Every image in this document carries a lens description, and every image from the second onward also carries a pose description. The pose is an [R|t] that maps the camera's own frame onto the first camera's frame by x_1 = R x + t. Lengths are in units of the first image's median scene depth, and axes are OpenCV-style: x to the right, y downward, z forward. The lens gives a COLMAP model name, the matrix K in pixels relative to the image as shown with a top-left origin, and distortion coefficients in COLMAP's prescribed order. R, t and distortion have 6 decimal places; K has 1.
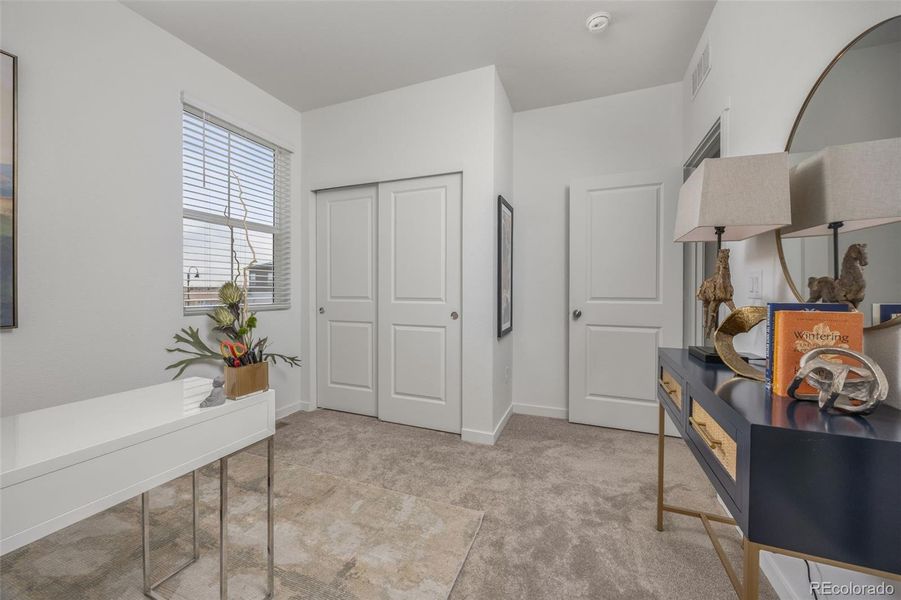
lens RADIAL K [[347.4, 0, 451.7], [0, 347.4, 290.9], [0, 0, 1]] dist [-0.002067, -0.000196]
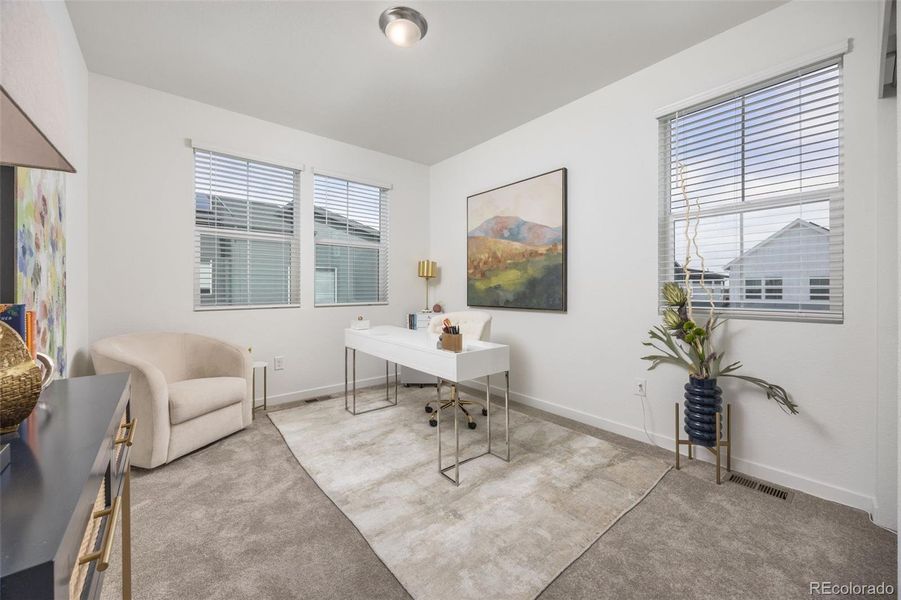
lens RADIAL K [[347.4, 0, 451.7], [0, 347.4, 290.9], [0, 0, 1]] dist [-0.002067, -0.000196]
pose [[-0.476037, -0.004589, -0.879413, 0.491989], [-0.002512, 0.999989, -0.003858, 0.003677], [0.879421, 0.000373, -0.476044, 0.968961]]
